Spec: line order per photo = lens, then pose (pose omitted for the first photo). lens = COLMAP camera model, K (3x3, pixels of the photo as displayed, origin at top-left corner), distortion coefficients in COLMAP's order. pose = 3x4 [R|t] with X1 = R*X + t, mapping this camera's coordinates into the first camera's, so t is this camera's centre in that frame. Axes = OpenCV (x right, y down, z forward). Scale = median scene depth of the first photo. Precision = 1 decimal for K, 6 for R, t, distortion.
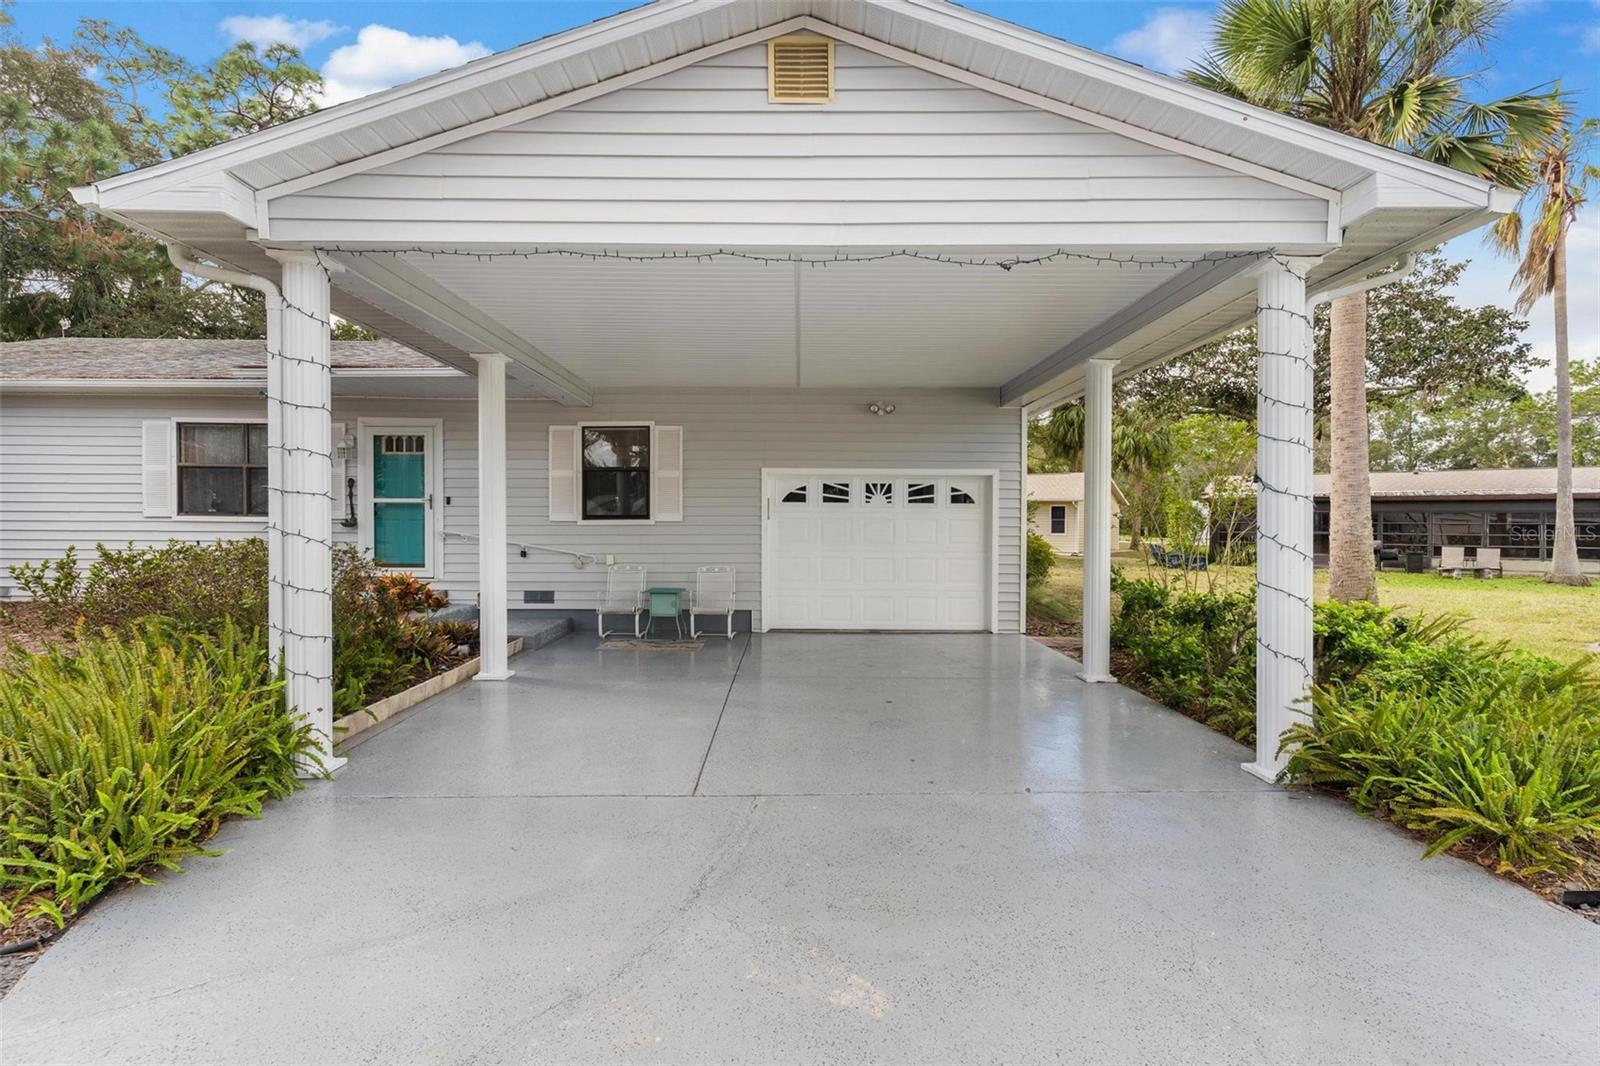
lens RADIAL K [[776.8, 0, 800.5], [0, 776.8, 528.1], [0, 0, 1]] dist [0.002049, -0.001047]
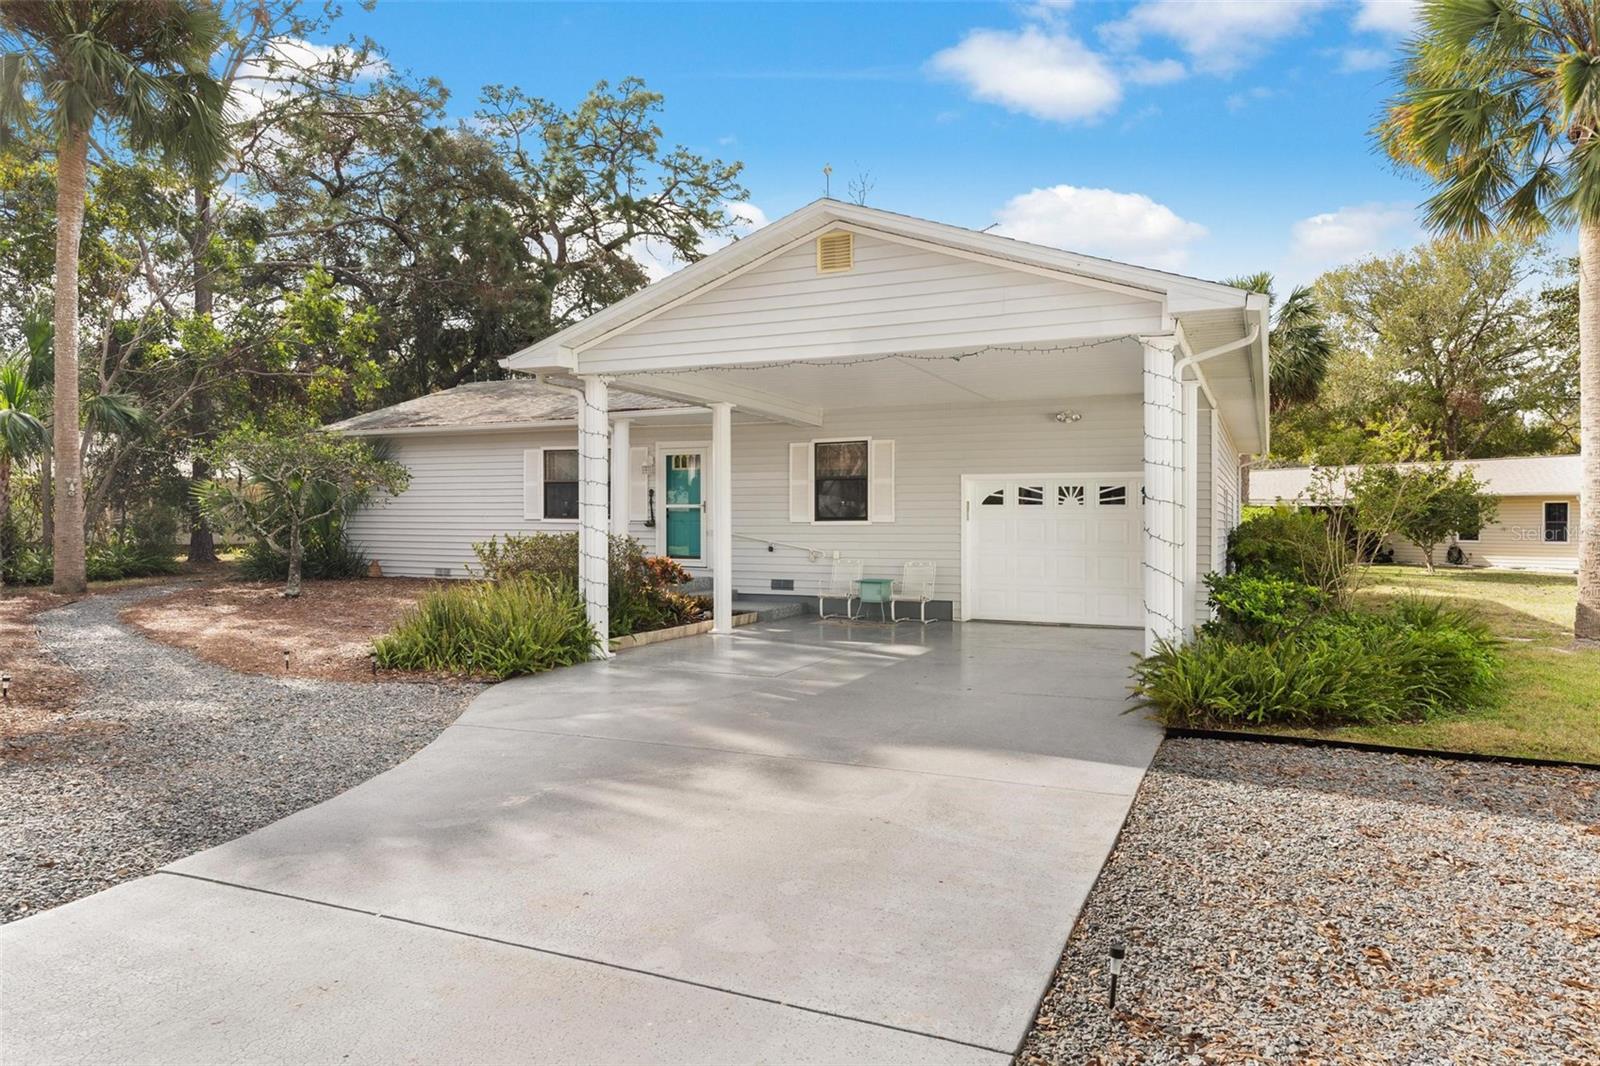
lens RADIAL K [[1011.1, 0, 802.4], [0, 1011.1, 527.9], [0, 0, 1]] dist [-0.010309, 0.006808]
pose [[0.908525, 0.000854, -0.417830, 0.352933], [-0.003581, 0.999977, -0.005744, 0.008874], [0.417816, 0.006715, 0.908507, -0.422726]]
